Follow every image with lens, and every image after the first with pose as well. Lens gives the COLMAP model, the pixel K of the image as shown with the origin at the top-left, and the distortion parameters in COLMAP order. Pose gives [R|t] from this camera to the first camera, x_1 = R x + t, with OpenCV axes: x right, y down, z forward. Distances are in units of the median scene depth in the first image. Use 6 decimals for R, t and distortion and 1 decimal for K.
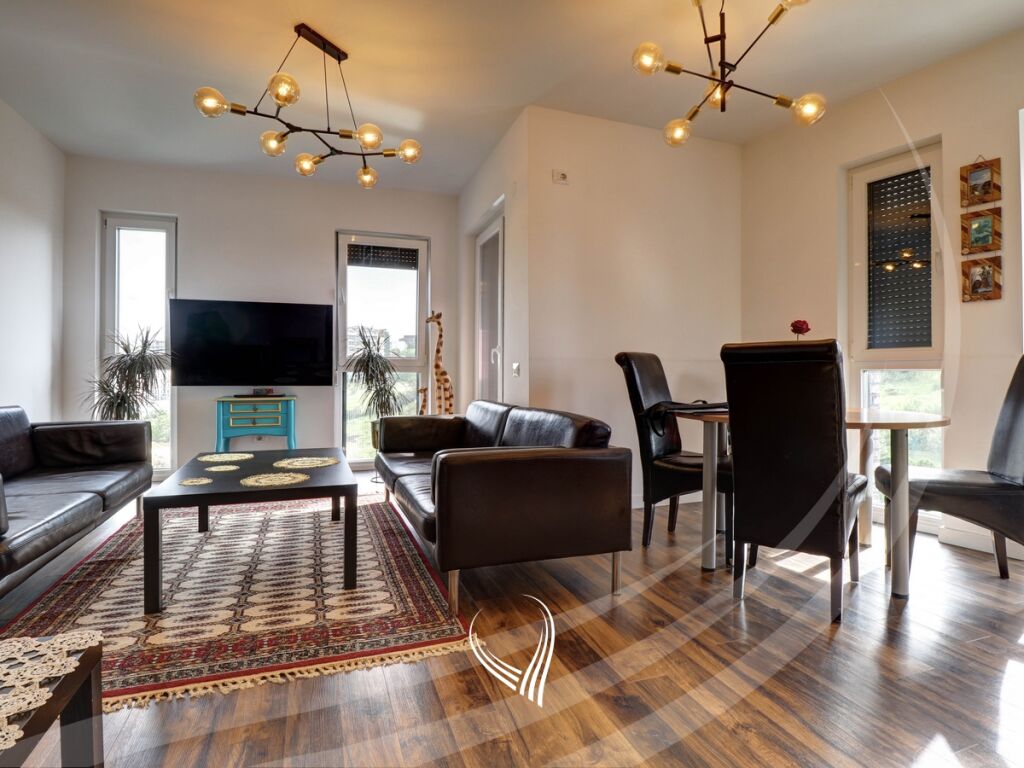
lens RADIAL K [[541.9, 0, 511.7], [0, 541.9, 363.6], [0, 0, 1]] dist [-0.017941, -0.000143]
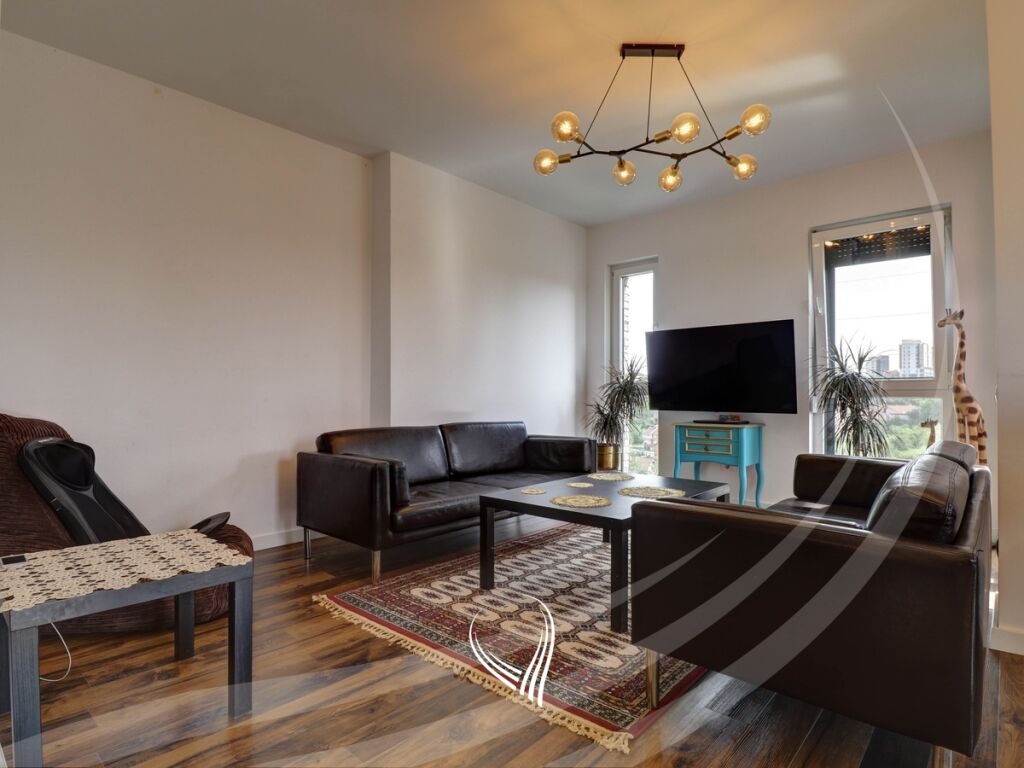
lens RADIAL K [[557.0, 0, 512.0], [0, 557.0, 384.0], [0, 0, 1]] dist [-0.003049, -0.000801]
pose [[0.474092, -0.020671, -0.880233, 0.365554], [0.012651, 0.999781, -0.016665, 0.004836], [0.880385, -0.003235, 0.474250, 0.304623]]
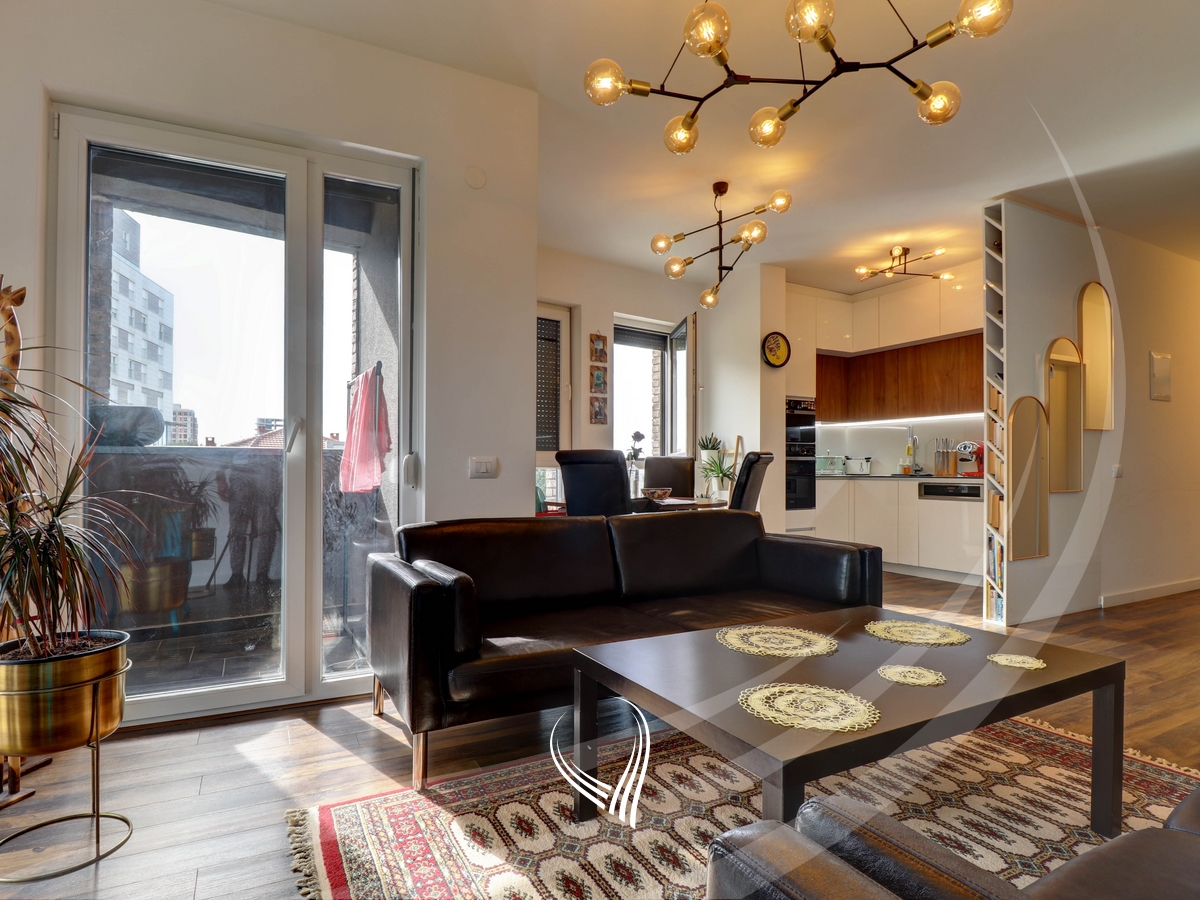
lens RADIAL K [[652.8, 0, 600.0], [0, 652.8, 450.0], [0, 0, 1]] dist [-0.003049, -0.000801]
pose [[-0.136214, 0.016871, 0.990536, -0.996210], [-0.010746, 0.999771, -0.018506, -0.006311], [-0.990621, -0.013165, -0.136001, 1.239569]]
